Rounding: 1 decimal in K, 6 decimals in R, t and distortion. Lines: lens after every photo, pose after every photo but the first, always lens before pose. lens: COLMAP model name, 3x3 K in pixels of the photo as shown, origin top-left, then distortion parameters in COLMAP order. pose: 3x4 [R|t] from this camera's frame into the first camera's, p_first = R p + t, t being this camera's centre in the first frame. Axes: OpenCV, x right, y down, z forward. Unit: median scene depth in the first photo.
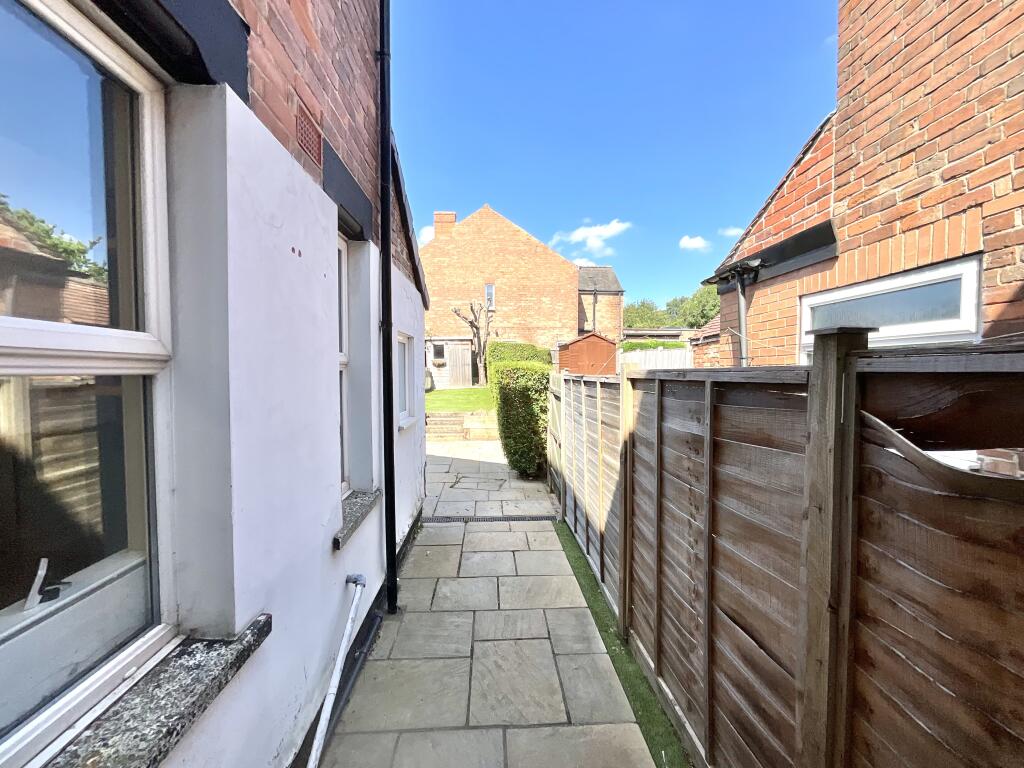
lens RADIAL K [[411.3, 0, 512.0], [0, 411.3, 384.0], [0, 0, 1]] dist [-0.001217, 0.000188]
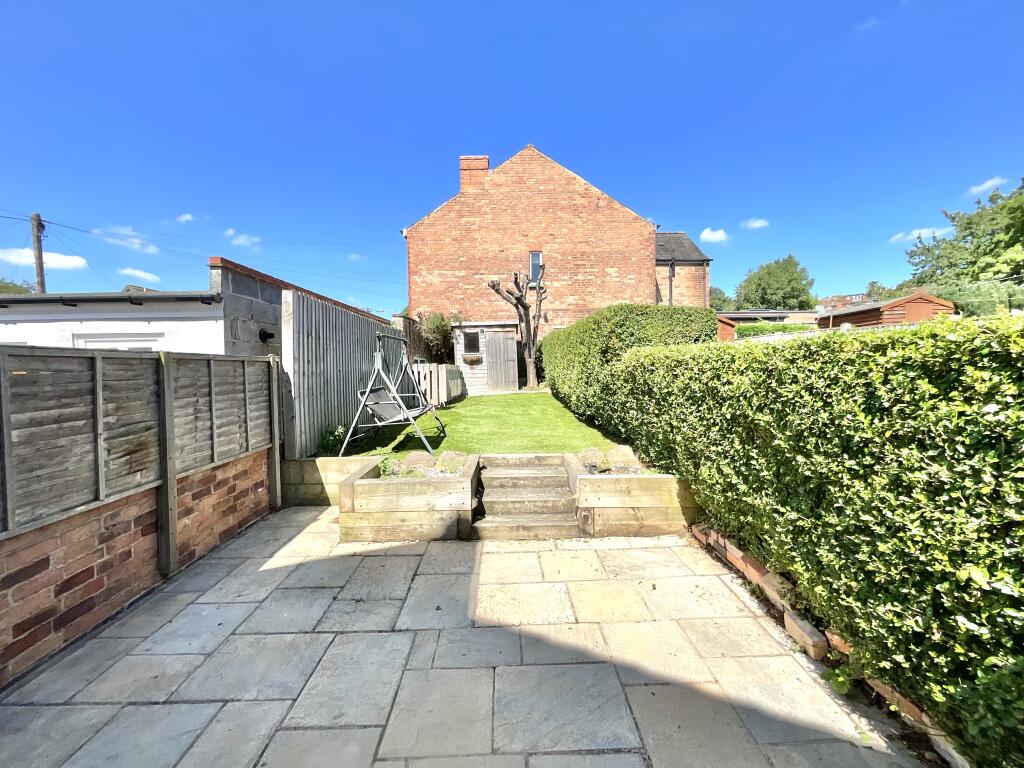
lens RADIAL K [[411.3, 0, 512.0], [0, 411.3, 384.0], [0, 0, 1]] dist [-0.001217, 0.000188]
pose [[0.998928, -0.016817, -0.043123, -0.069956], [0.016791, 0.999859, -0.000977, -0.004558], [0.043134, 0.000252, 0.999069, 0.260979]]
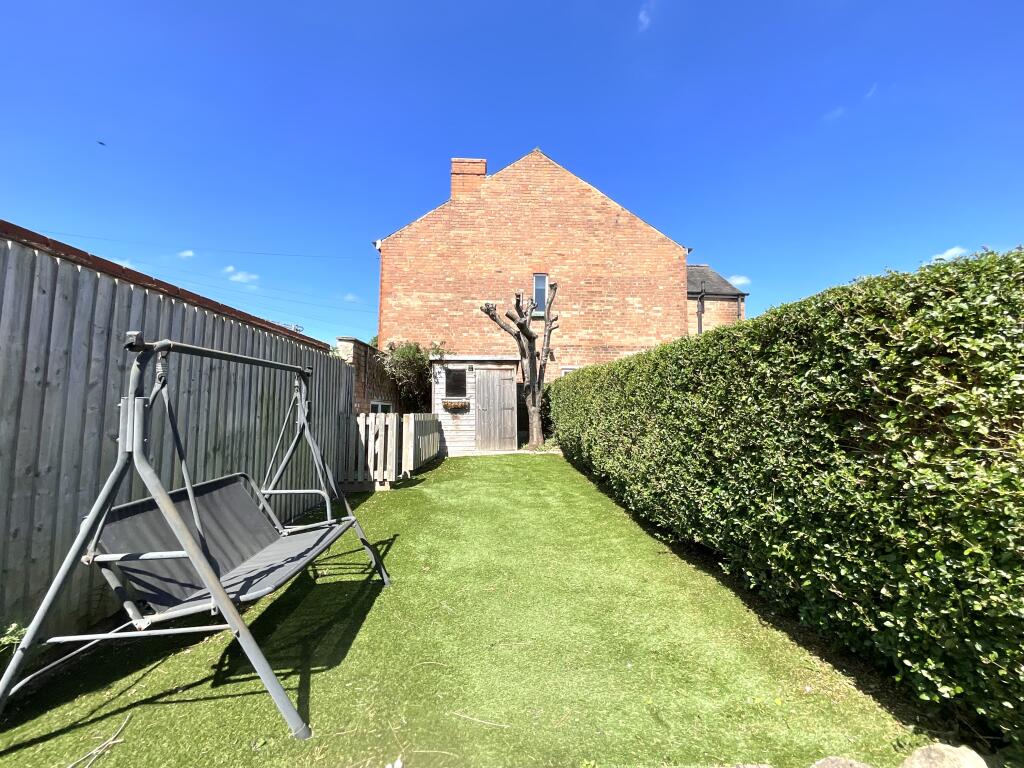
lens RADIAL K [[411.3, 0, 512.0], [0, 411.3, 384.0], [0, 0, 1]] dist [-0.001217, 0.000188]
pose [[0.999896, 0.009090, -0.011238, -0.089349], [-0.010227, 0.994341, -0.105738, -0.020177], [0.010213, 0.105842, 0.994331, 0.426860]]
